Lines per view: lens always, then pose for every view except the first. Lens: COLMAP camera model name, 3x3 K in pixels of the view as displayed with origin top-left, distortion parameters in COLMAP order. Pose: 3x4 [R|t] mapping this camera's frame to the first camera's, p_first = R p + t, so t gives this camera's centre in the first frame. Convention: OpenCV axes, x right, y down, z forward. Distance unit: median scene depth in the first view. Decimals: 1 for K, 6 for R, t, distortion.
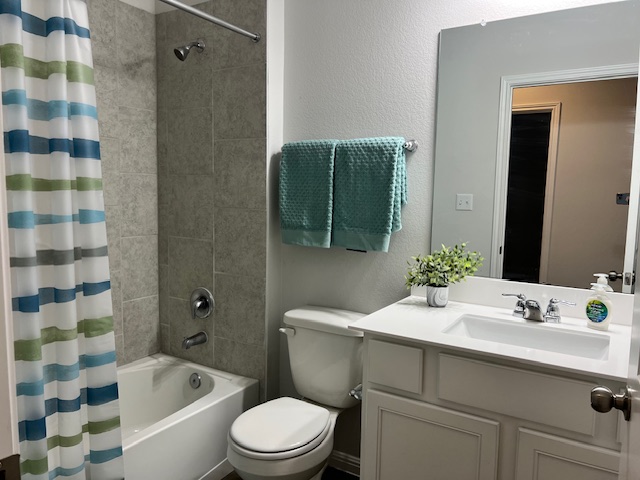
lens RADIAL K [[477.9, 0, 319.3], [0, 477.9, 242.1], [0, 0, 1]] dist [0.068023, -0.082845]
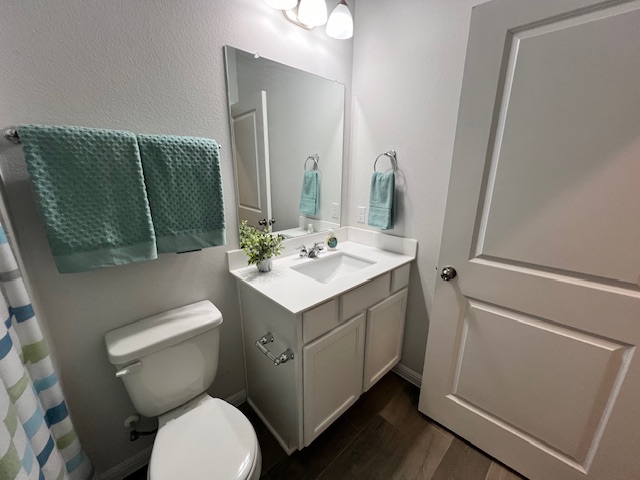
lens RADIAL K [[254.9, 0, 318.6], [0, 254.9, 241.1], [0, 0, 1]] dist [0.003952, 0.000211]
pose [[0.268058, -0.273038, 0.923902, -0.350168], [0.108141, 0.961466, 0.252763, -0.112830], [-0.957314, 0.032156, 0.287255, 0.587384]]
